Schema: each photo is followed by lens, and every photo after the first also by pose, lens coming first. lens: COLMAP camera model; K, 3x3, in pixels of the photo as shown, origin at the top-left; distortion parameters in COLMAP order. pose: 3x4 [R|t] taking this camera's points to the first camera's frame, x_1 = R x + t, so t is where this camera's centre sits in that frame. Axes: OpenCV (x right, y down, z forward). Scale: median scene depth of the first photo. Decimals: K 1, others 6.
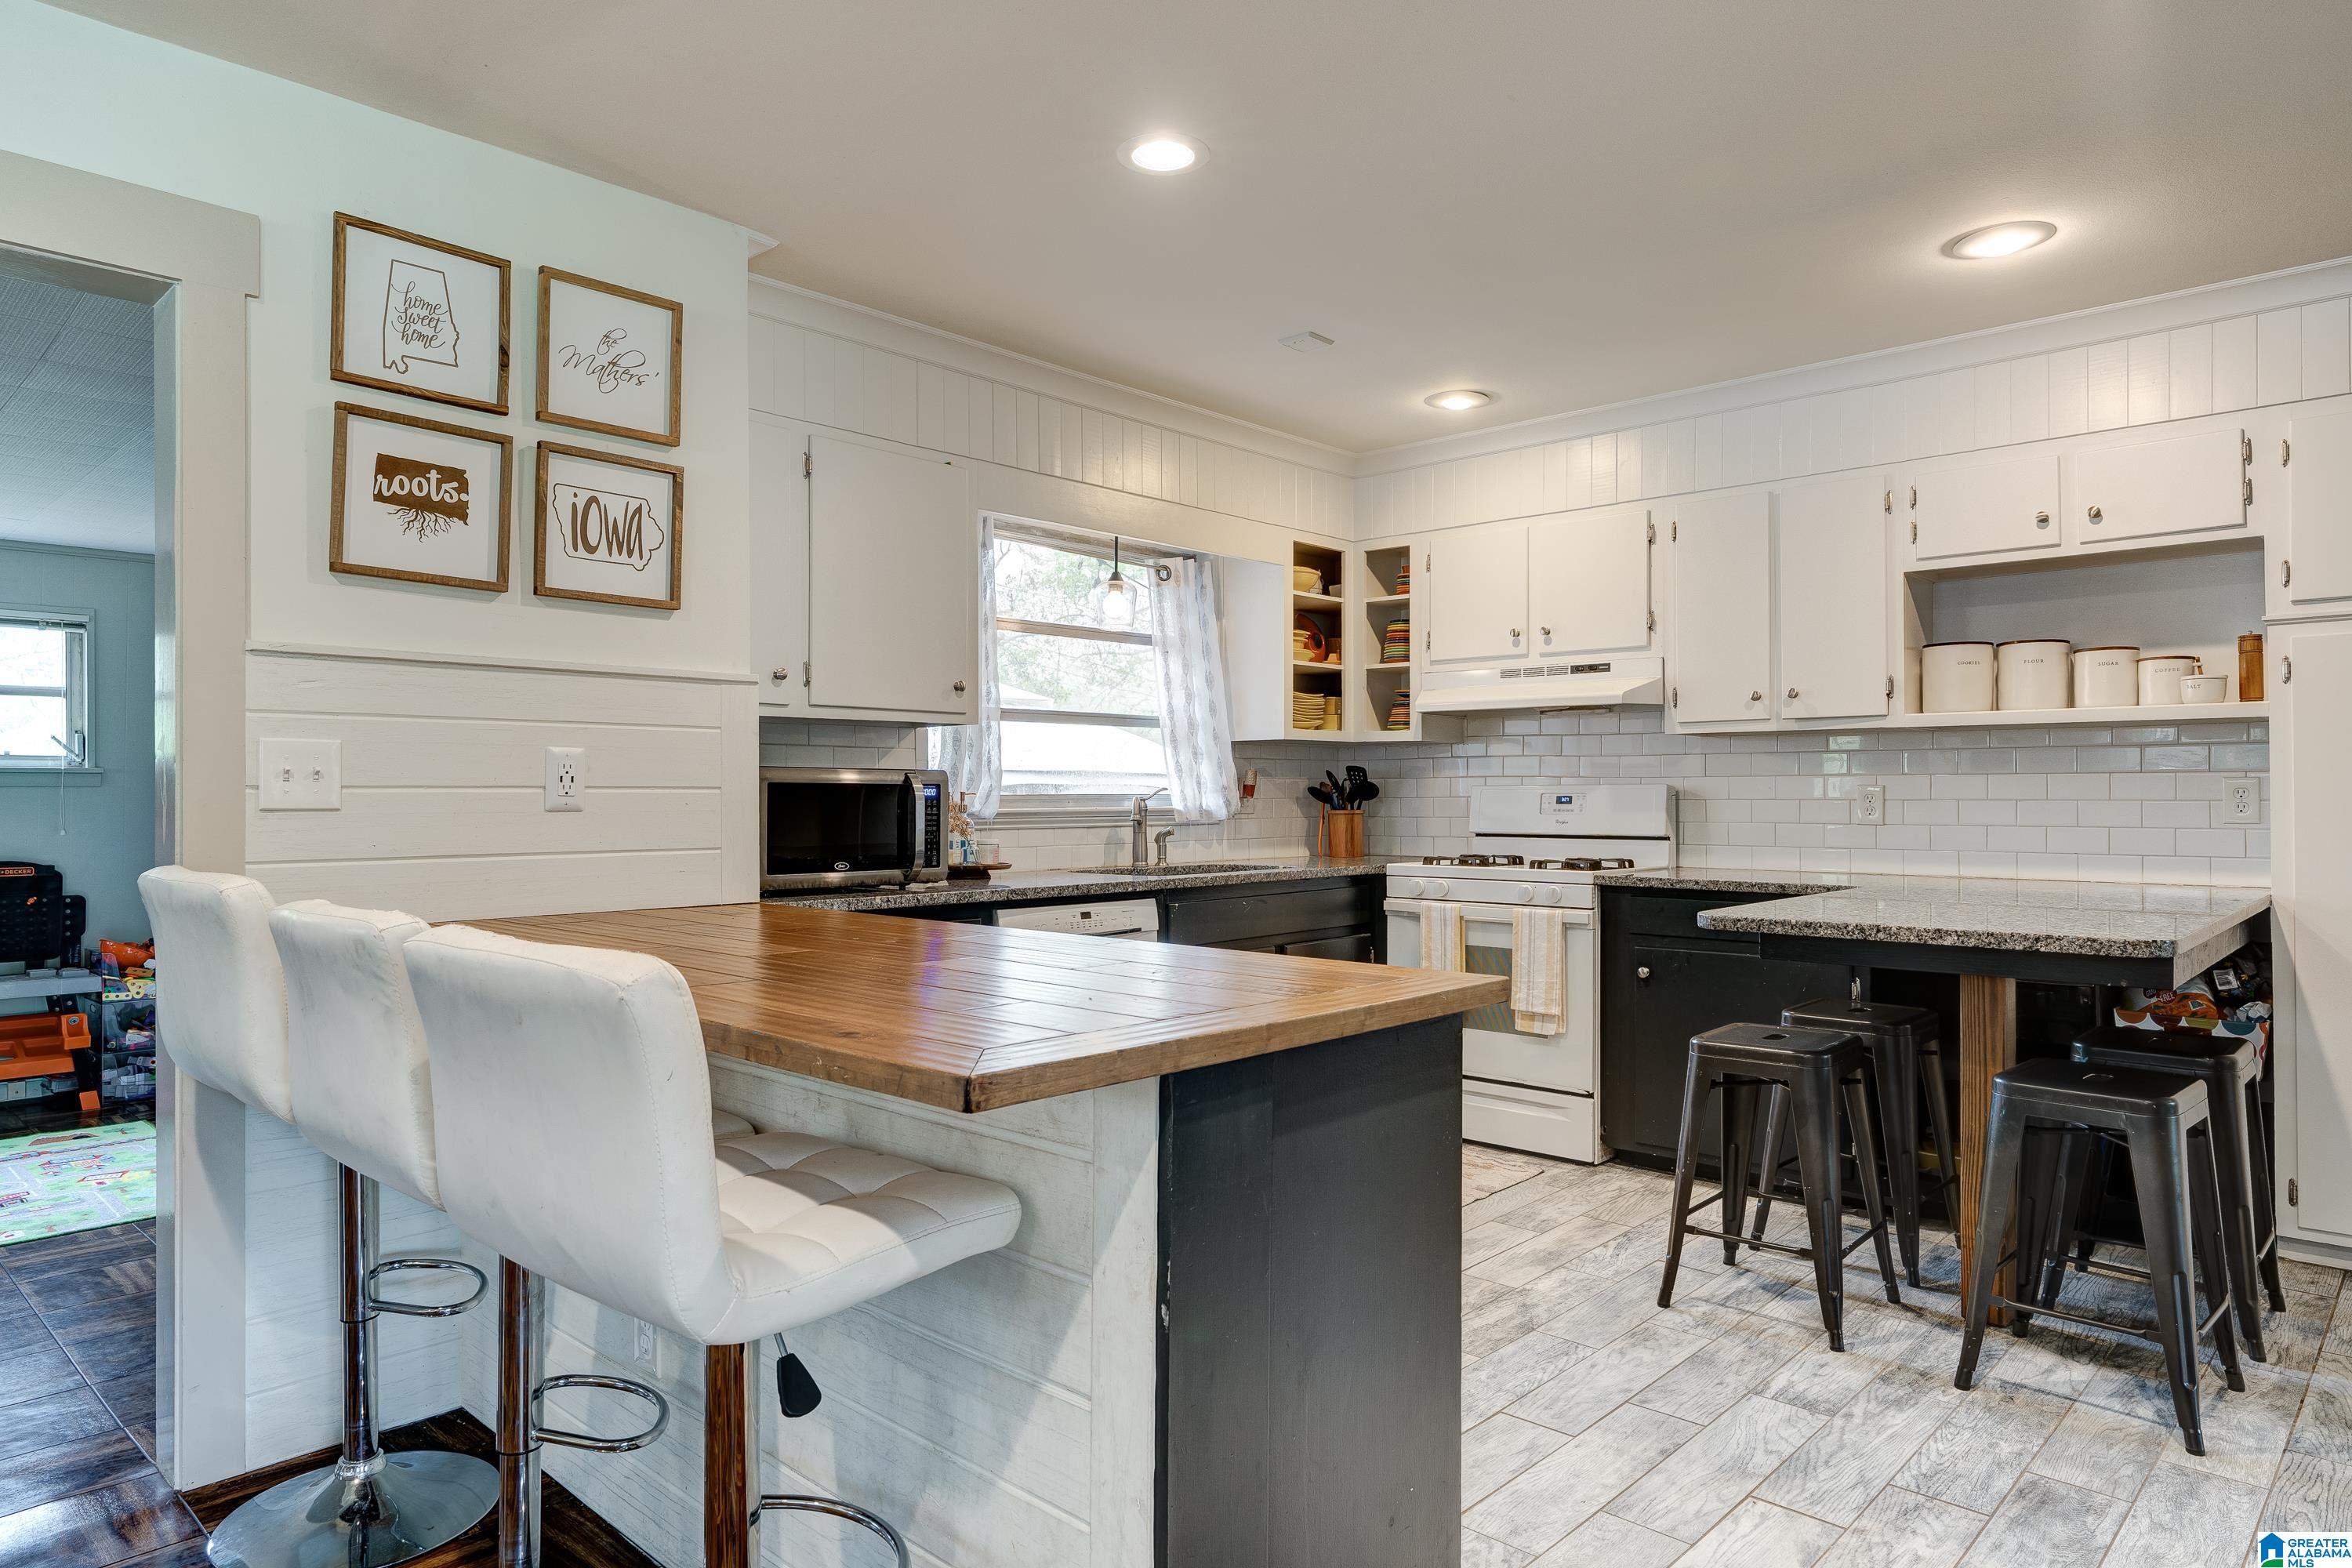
lens RADIAL K [[1405.5, 0, 1180.5], [0, 1405.5, 780.5], [0, 0, 1]] dist [-0.002018, 0.000148]
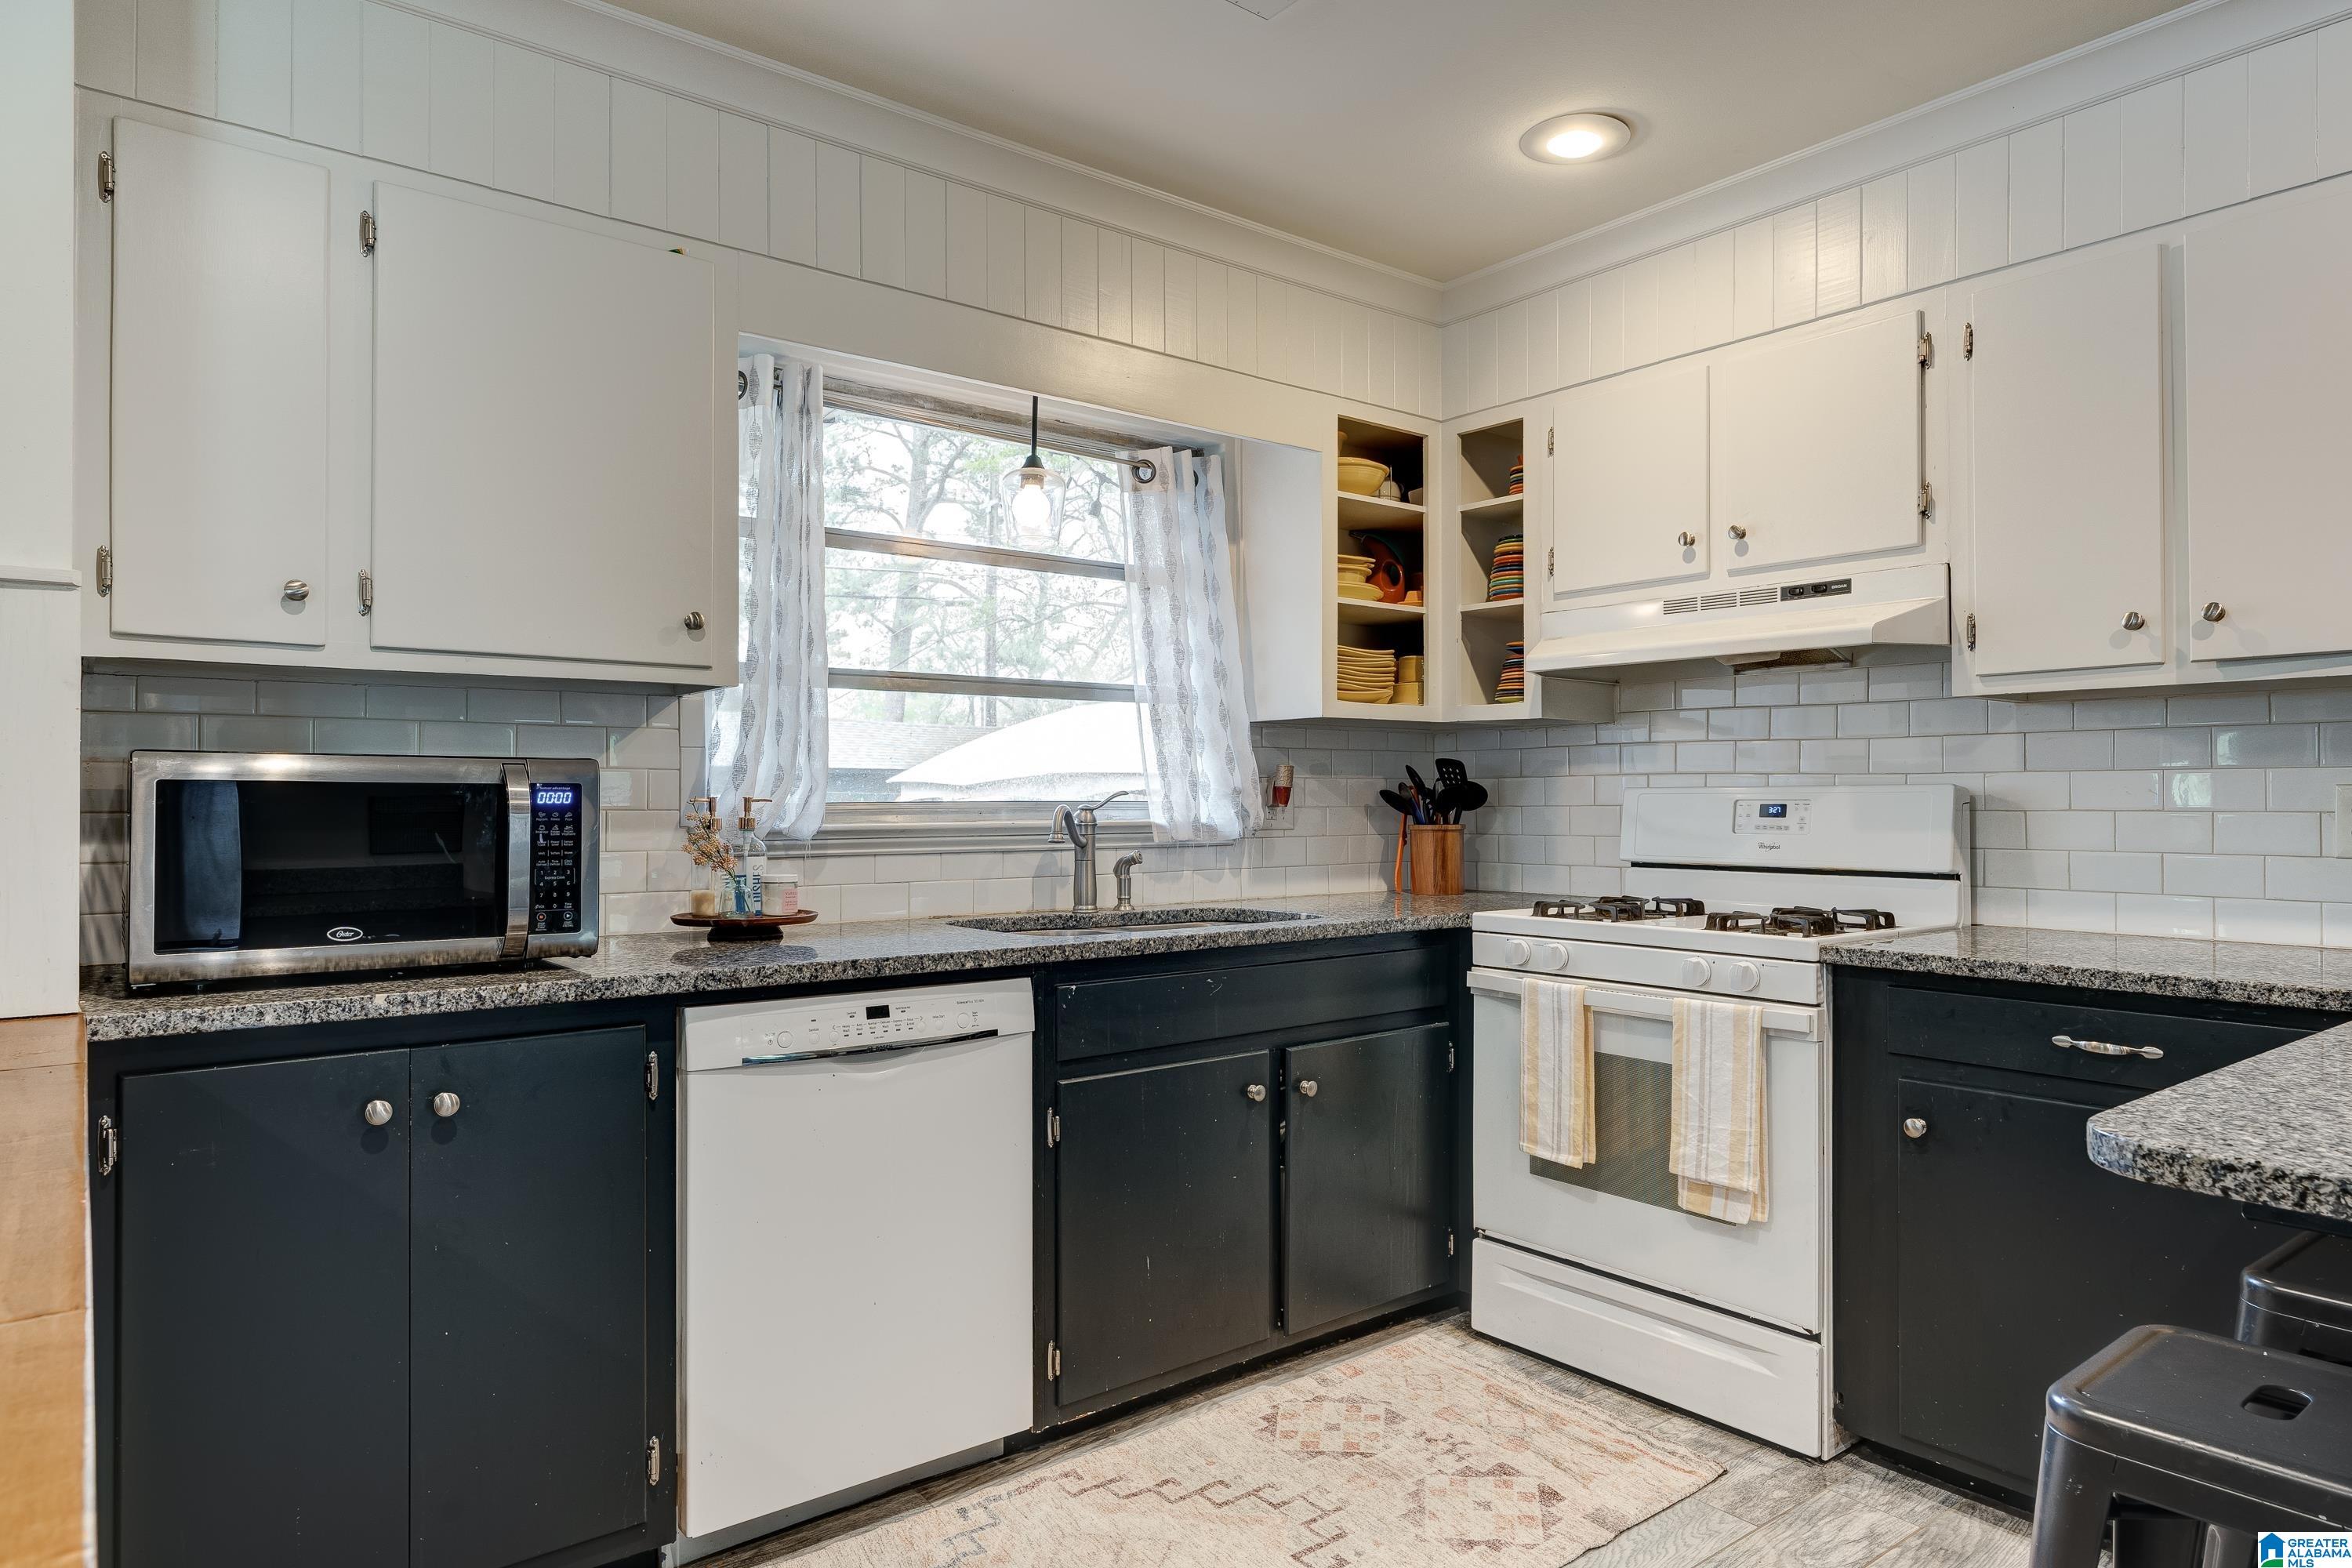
lens RADIAL K [[1398.5, 0, 1176.0], [0, 1398.5, 782.4], [0, 0, 1]] dist [0.000160, 0.000912]
pose [[0.987388, -0.001845, -0.158310, 0.120948], [0.001370, 0.999994, -0.003108, 0.003255], [0.158315, 0.002852, 0.987385, 0.382309]]
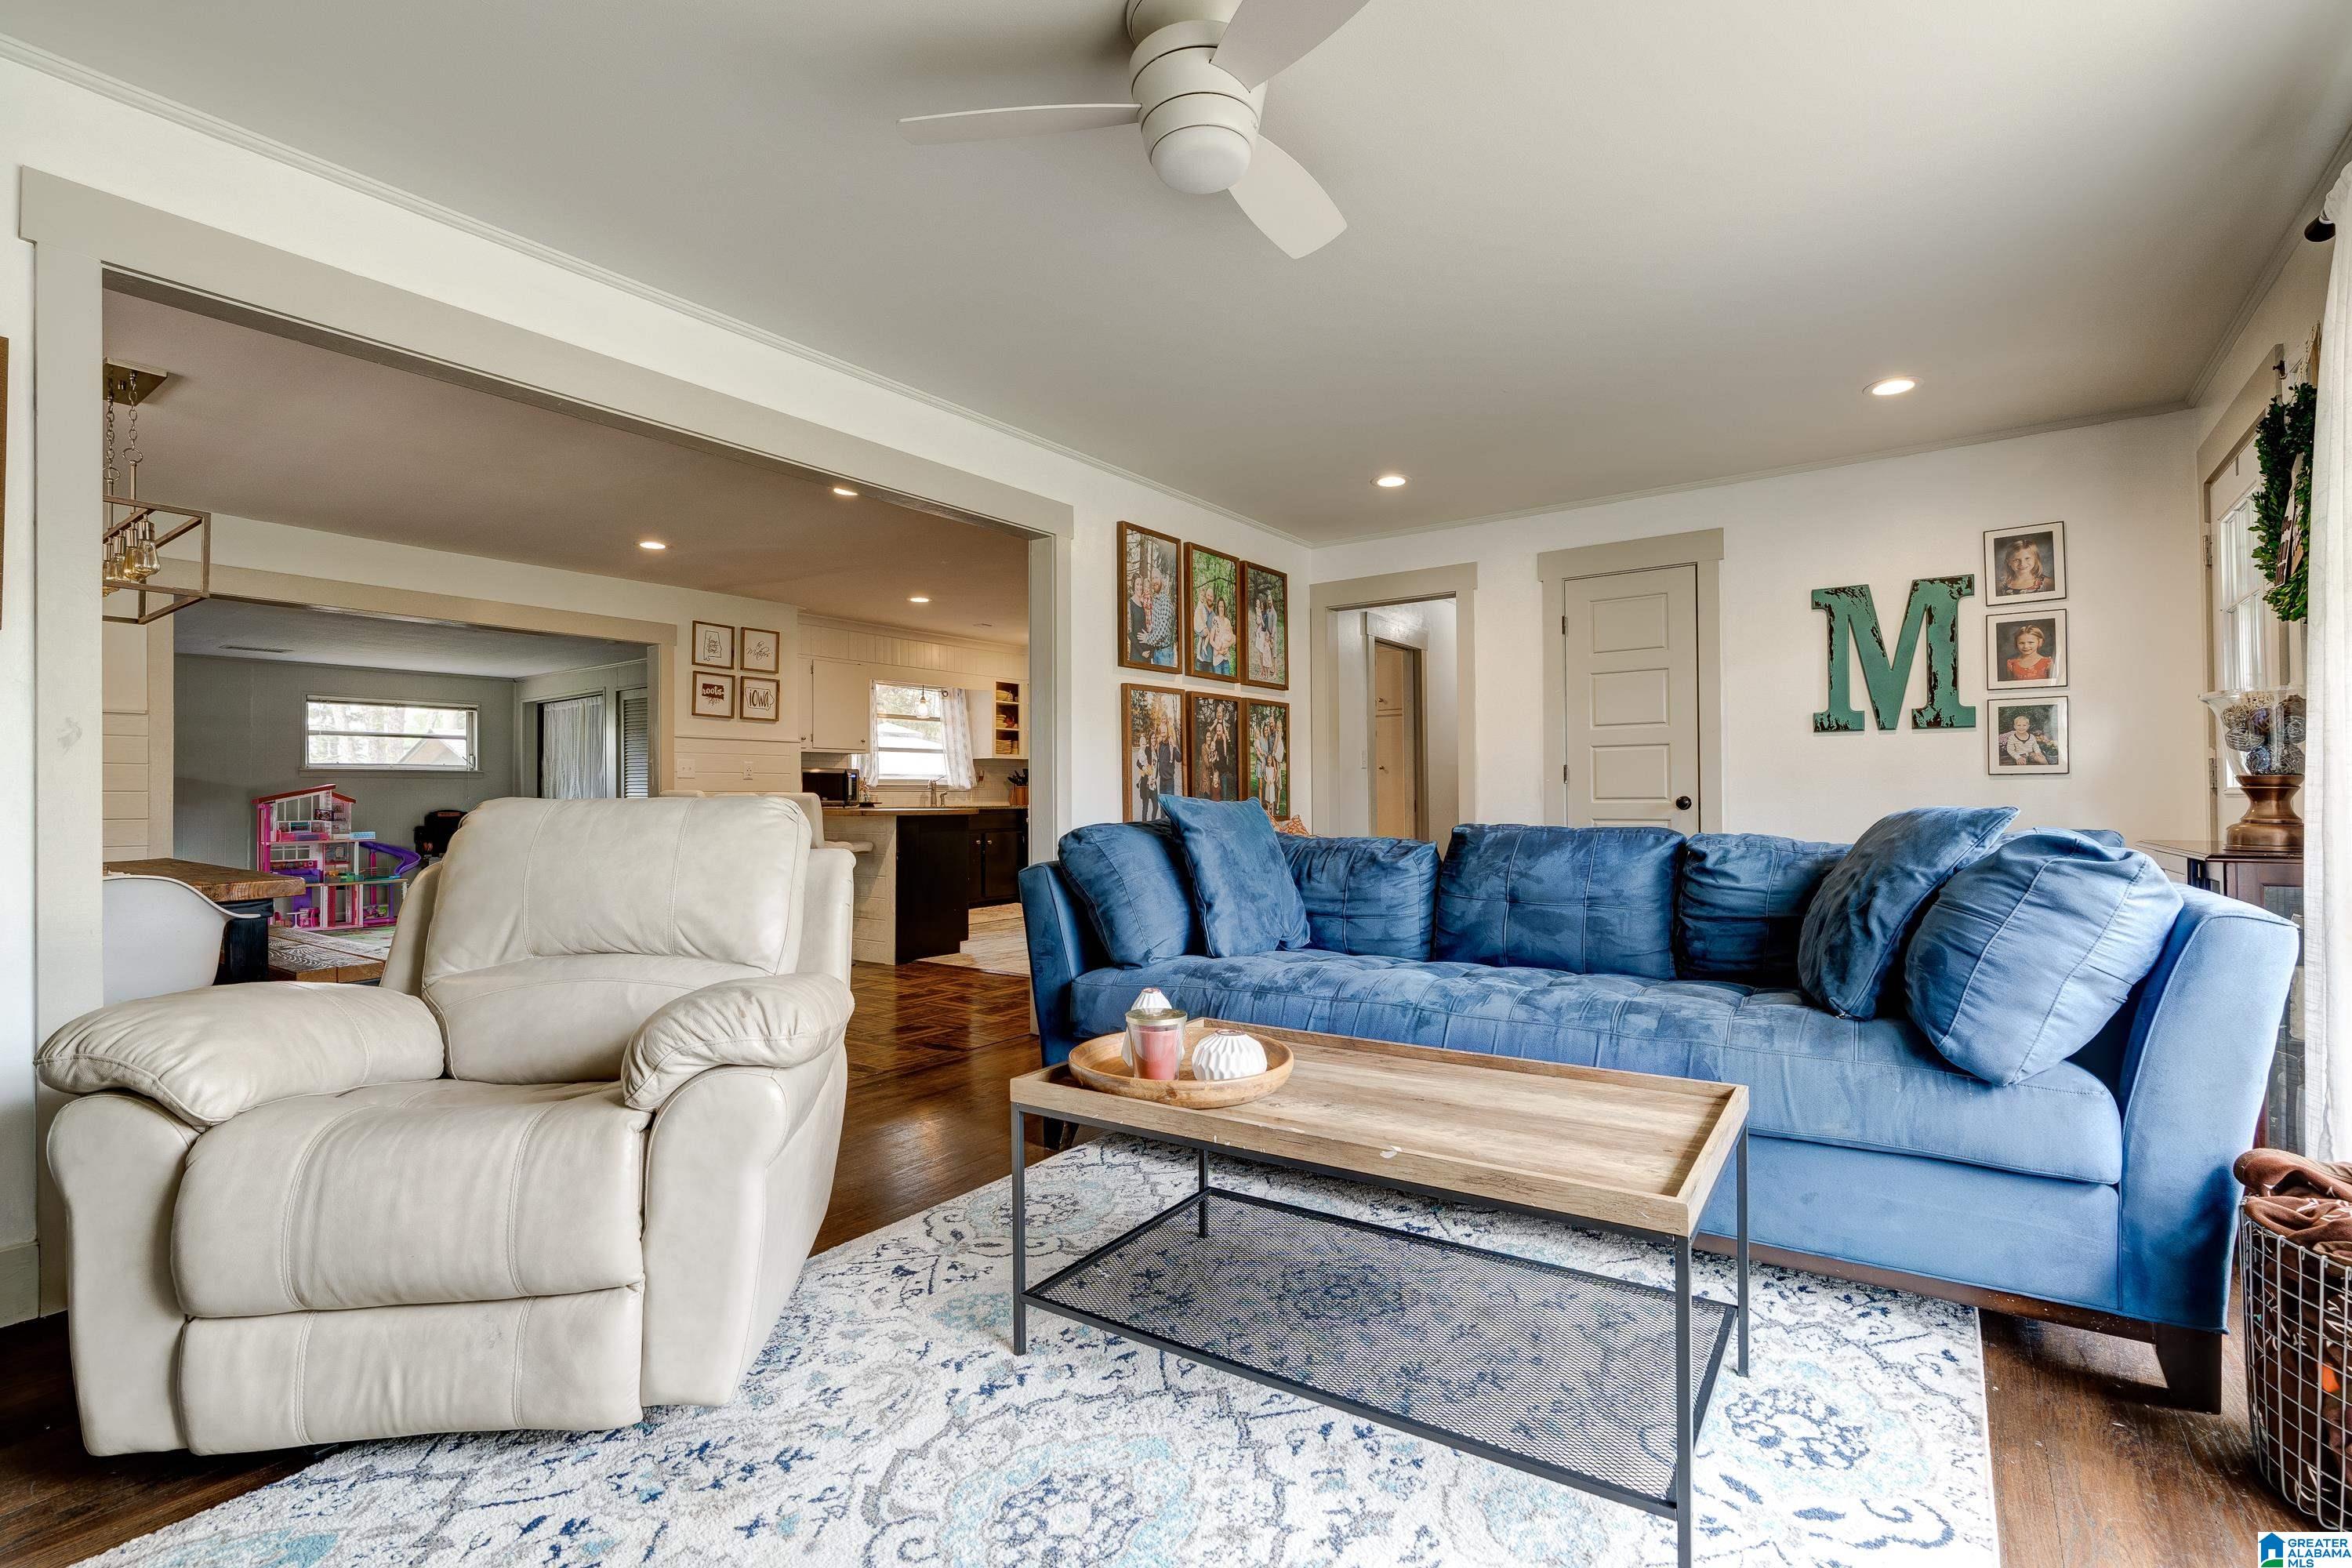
lens RADIAL K [[1106.5, 0, 1160.2], [0, 1106.5, 782.7], [0, 0, 1]] dist [0.003963, 0.000947]
pose [[0.994589, -0.001696, 0.103874, 0.187612], [0.001893, 0.999997, -0.001797, 0.022198], [-0.103871, 0.001984, 0.994589, -1.163032]]
